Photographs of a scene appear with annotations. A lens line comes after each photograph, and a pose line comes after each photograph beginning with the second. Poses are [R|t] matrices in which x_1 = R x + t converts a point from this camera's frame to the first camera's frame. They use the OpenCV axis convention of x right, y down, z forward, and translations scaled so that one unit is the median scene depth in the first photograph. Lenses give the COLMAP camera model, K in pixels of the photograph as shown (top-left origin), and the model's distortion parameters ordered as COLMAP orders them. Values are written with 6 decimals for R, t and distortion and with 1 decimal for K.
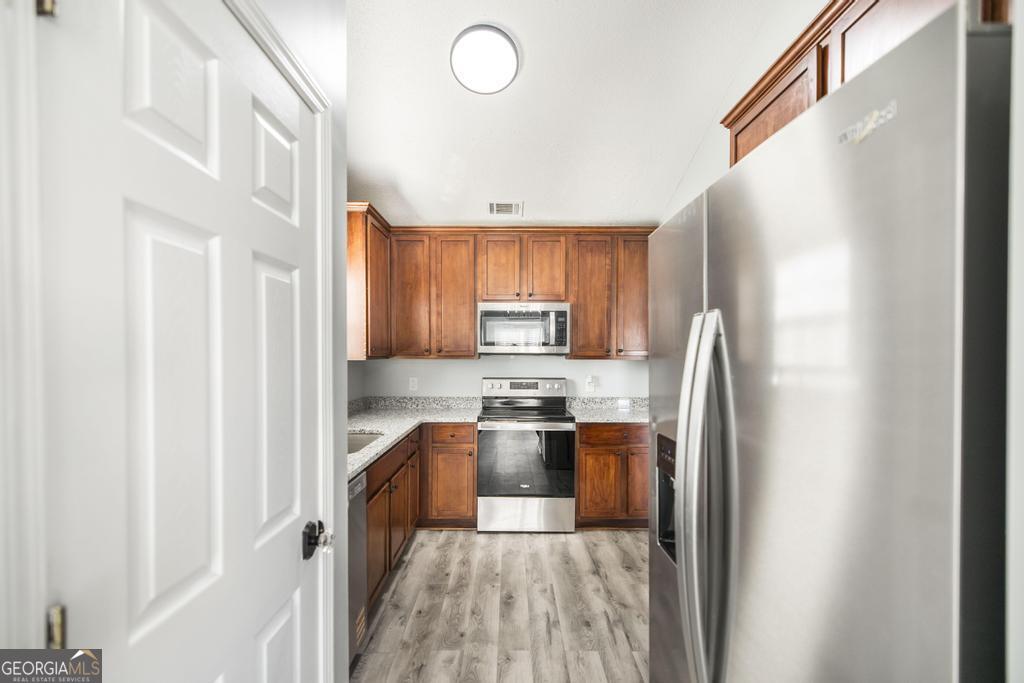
lens RADIAL K [[437.1, 0, 512.0], [0, 437.1, 341.5], [0, 0, 1]] dist [-0.000135, -0.000131]
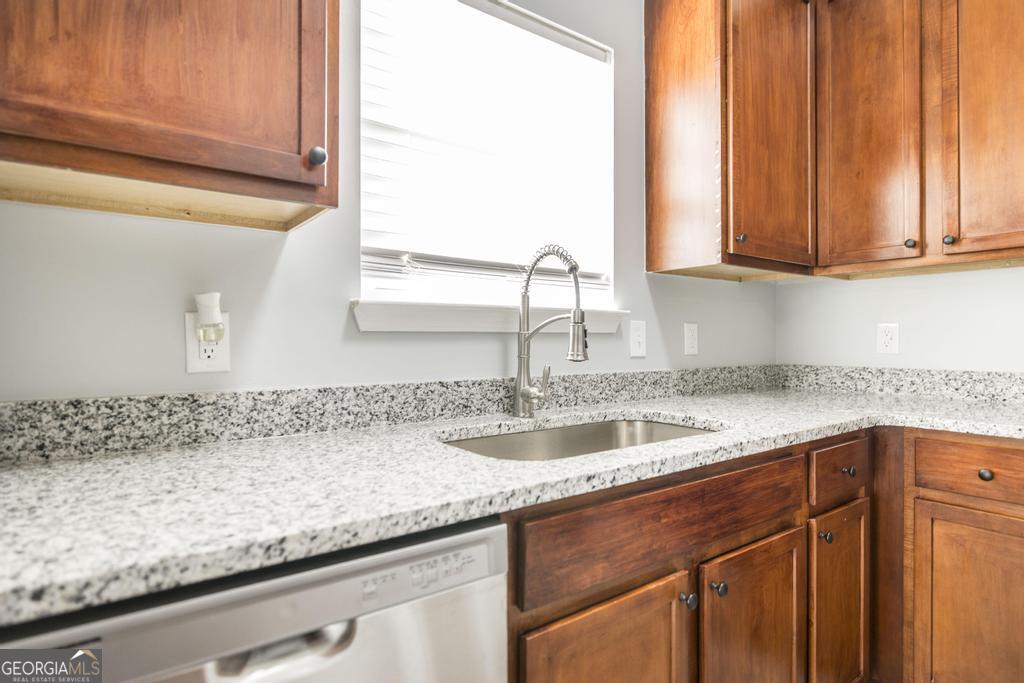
lens RADIAL K [[546.2, 0, 512.0], [0, 546.2, 341.5], [0, 0, 1]] dist [-0.004710, -0.001298]
pose [[0.589527, -0.000990, -0.807748, -0.015055], [0.024118, 0.999575, 0.016378, 0.089911], [0.807389, -0.029137, 0.589300, 0.430111]]
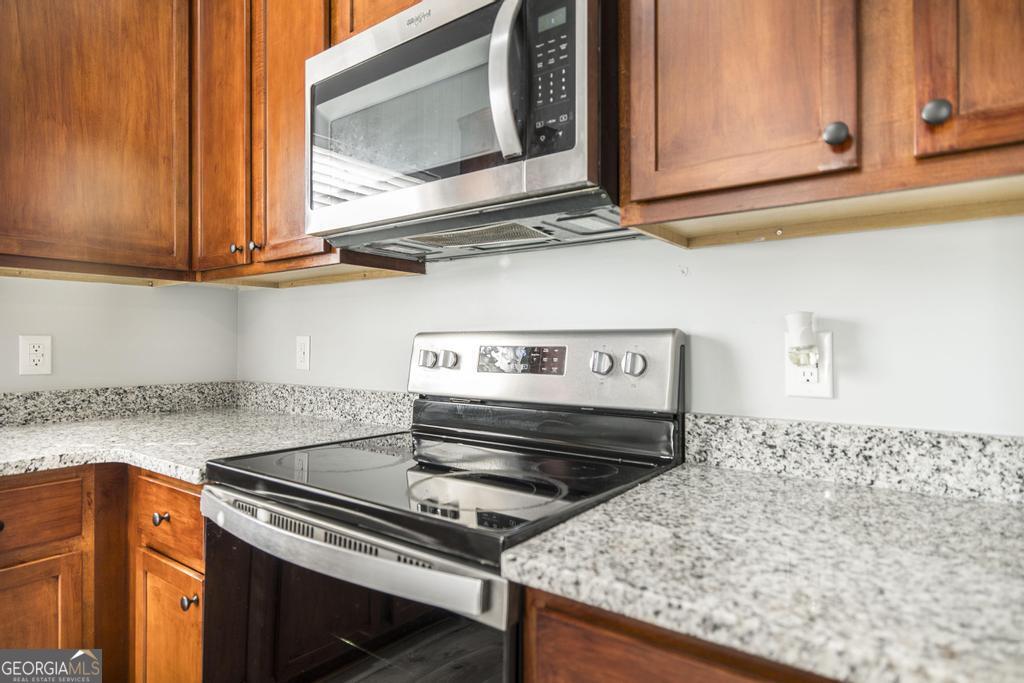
lens RADIAL K [[591.3, 0, 512.0], [0, 591.3, 341.5], [0, 0, 1]] dist [0.003970, 0.000822]
pose [[0.790170, -0.004962, -0.612868, 0.259082], [0.020193, 0.999635, 0.017941, 0.088675], [0.612555, -0.026552, 0.789982, 0.759941]]
